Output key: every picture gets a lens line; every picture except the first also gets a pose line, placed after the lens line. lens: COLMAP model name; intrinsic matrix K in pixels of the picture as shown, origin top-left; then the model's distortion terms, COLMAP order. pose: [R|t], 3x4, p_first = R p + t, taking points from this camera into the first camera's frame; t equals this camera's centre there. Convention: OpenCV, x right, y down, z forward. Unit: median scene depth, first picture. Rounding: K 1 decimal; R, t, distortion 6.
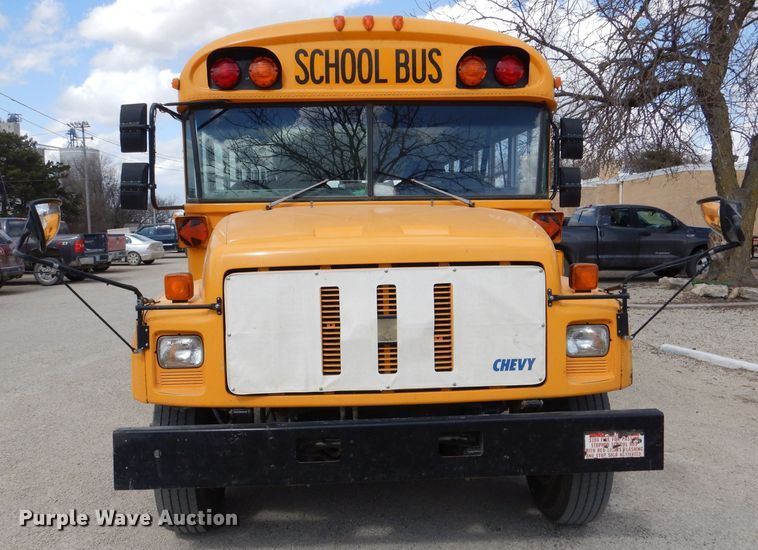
lens RADIAL K [[702.1, 0, 379.1], [0, 702.1, 261.8], [0, 0, 1]] dist [0.012756, 0.004779]
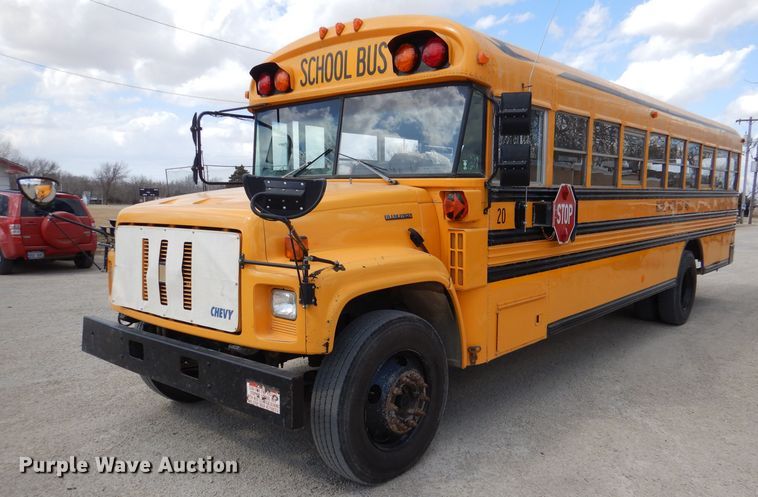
lens RADIAL K [[627.3, 0, 379.0], [0, 627.3, 248.5], [0, 0, 1]] dist [0.003526, 0.002568]
pose [[0.720066, 0.078495, -0.689452, 0.789879], [-0.063447, 0.996867, 0.047230, -0.023752], [0.690999, 0.009735, 0.722790, 0.280088]]
